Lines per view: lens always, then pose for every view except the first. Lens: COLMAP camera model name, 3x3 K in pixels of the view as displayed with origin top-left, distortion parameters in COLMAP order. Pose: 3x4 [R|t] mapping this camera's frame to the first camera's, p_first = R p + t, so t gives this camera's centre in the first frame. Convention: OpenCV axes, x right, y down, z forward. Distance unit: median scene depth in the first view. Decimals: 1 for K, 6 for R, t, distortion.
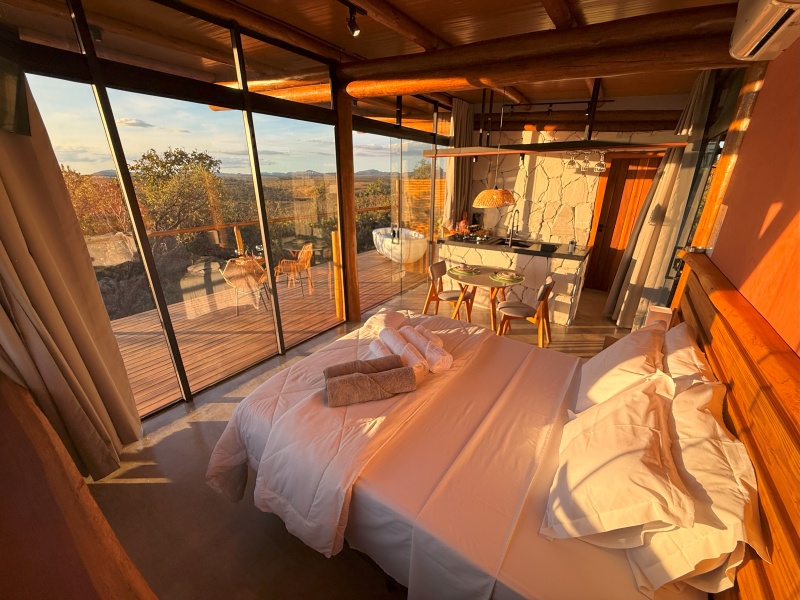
lens RADIAL K [[319.3, 0, 400.3], [0, 319.3, 301.3], [0, 0, 1]] dist [-0.001132, 0.000252]
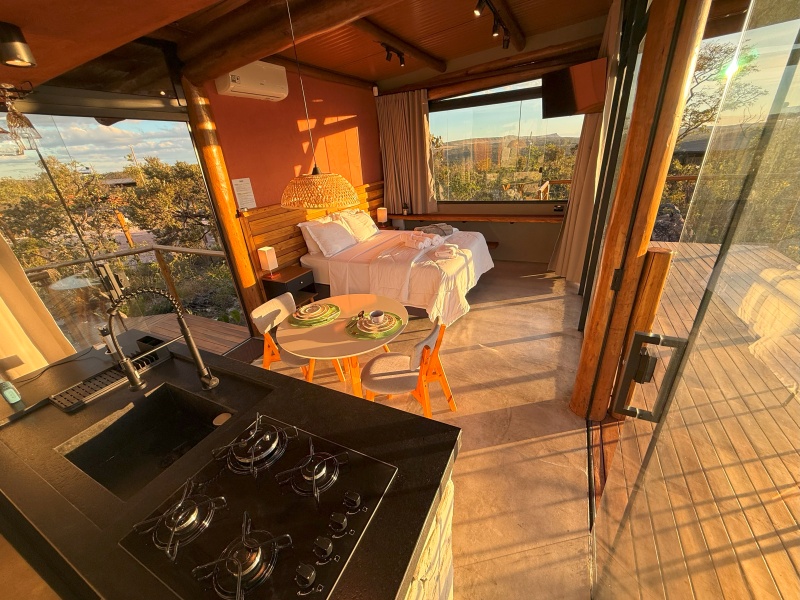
lens RADIAL K [[319.3, 0, 399.4], [0, 319.3, 300.8], [0, 0, 1]] dist [-0.001132, 0.000252]
pose [[-0.987419, 0.121911, -0.100703, 0.160403], [0.013825, 0.700979, 0.713048, -0.383814], [0.157519, 0.702685, -0.693845, 1.020059]]
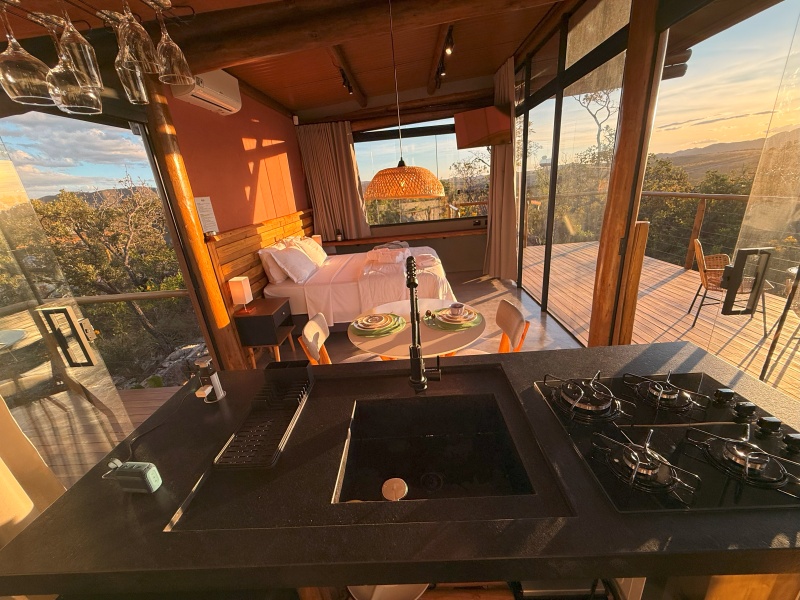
lens RADIAL K [[319.3, 0, 399.2], [0, 319.3, 300.5], [0, 0, 1]] dist [-0.001132, 0.000252]
pose [[-0.832188, 0.251706, -0.494072, 0.407475], [-0.118158, 0.790070, 0.601521, -0.323775], [0.541759, 0.558957, -0.627746, 0.956109]]
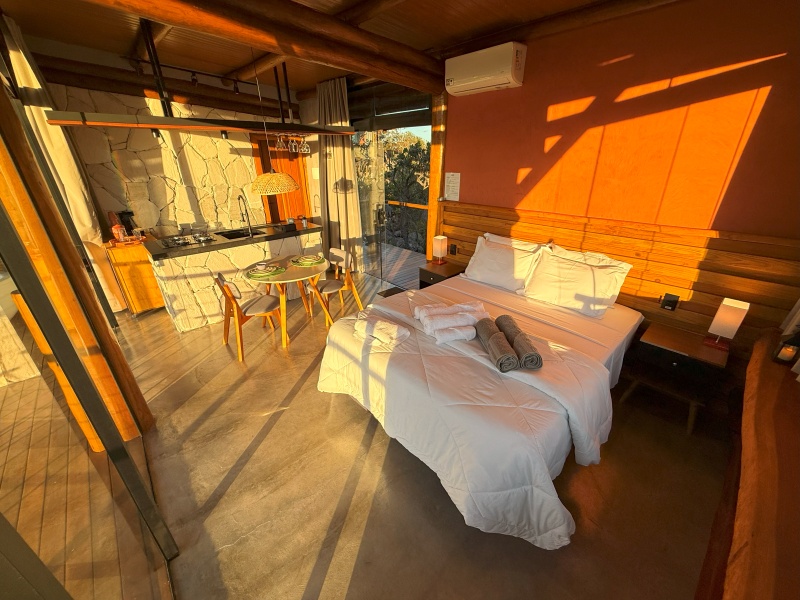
lens RADIAL K [[319.3, 0, 399.1], [0, 319.3, 299.8], [0, 0, 1]] dist [-0.001132, 0.000252]
pose [[0.221650, -0.407307, 0.885987, -0.377029], [0.359576, 0.878697, 0.314000, -0.127375], [-0.906409, 0.248982, 0.341221, 0.306562]]
